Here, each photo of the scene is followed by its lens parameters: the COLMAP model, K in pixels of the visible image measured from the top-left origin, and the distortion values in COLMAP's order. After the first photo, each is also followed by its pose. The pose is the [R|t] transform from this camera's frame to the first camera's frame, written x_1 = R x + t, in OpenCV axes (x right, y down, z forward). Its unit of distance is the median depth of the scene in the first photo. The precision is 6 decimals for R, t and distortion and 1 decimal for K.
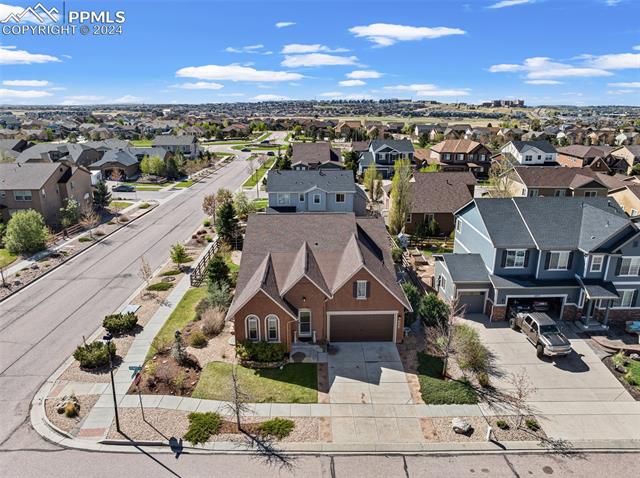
lens RADIAL K [[451.1, 0, 320.6], [0, 451.1, 234.0], [0, 0, 1]] dist [-0.042352, 0.007821]
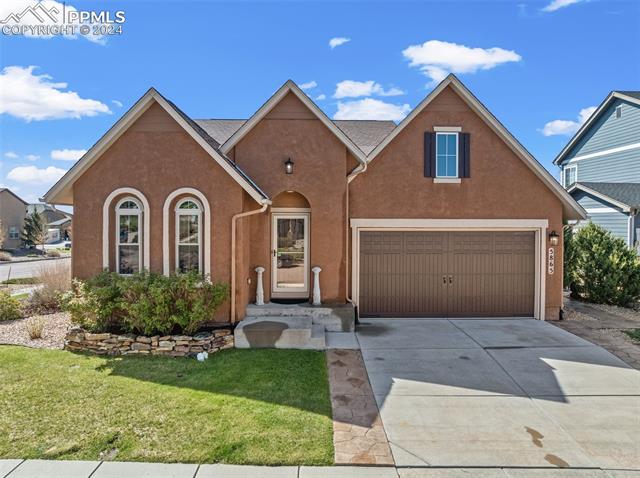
lens RADIAL K [[451.1, 0, 319.0], [0, 451.1, 240.1], [0, 0, 1]] dist [-0.042352, 0.007821]
pose [[0.999982, 0.005305, -0.002760, -0.009920], [-0.005825, 0.968615, -0.248496, 0.251566], [0.001355, 0.248508, 0.968629, 0.596404]]
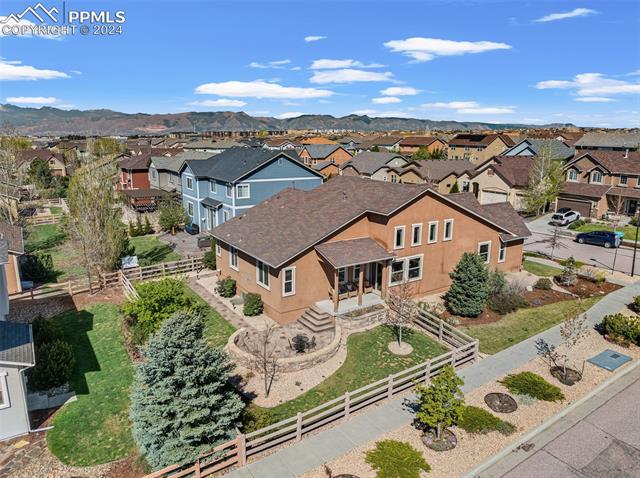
lens RADIAL K [[451.1, 0, 321.3], [0, 451.1, 238.7], [0, 0, 1]] dist [-0.042352, 0.007821]
pose [[-0.535467, -0.197291, 0.821189, -0.740810], [0.233488, 0.899853, 0.368439, -0.302269], [-0.811639, 0.389025, -0.435777, 1.658884]]
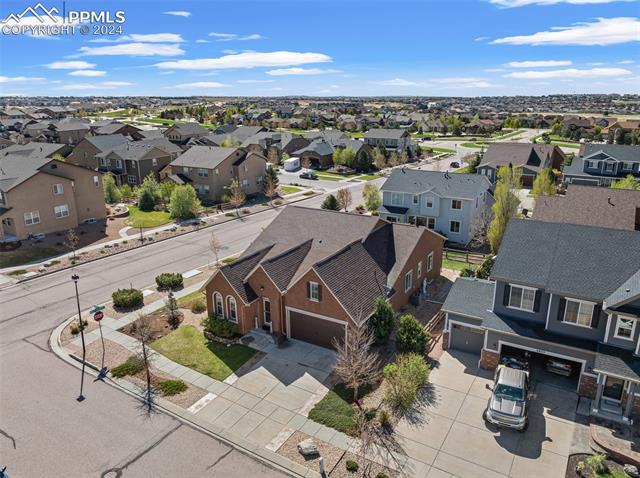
lens RADIAL K [[473.3, 0, 324.0], [0, 473.3, 238.8], [0, 0, 1]] dist [-0.032692, -0.007611]
pose [[0.847729, 0.149980, -0.508785, 0.550525], [-0.144610, 0.988207, 0.050359, -0.039757], [0.510338, 0.030885, 0.859419, 0.111450]]
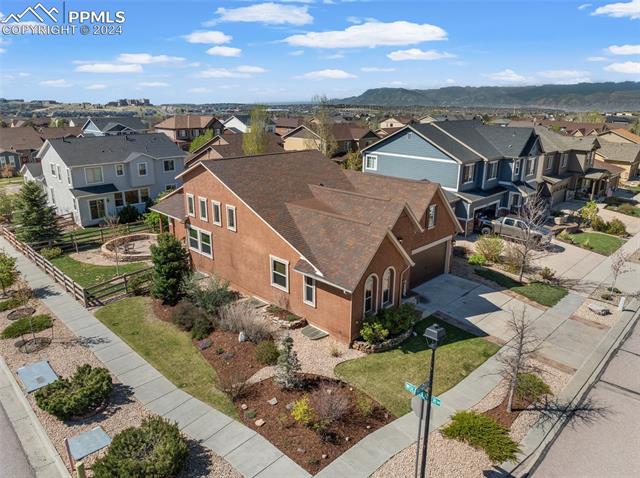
lens RADIAL K [[451.1, 0, 320.1], [0, 451.1, 235.7], [0, 0, 1]] dist [-0.042352, 0.007821]
pose [[0.719167, -0.195173, 0.666863, -0.550613], [0.192155, 0.978175, 0.079059, 0.047780], [-0.667739, 0.071284, 0.740975, 0.471370]]
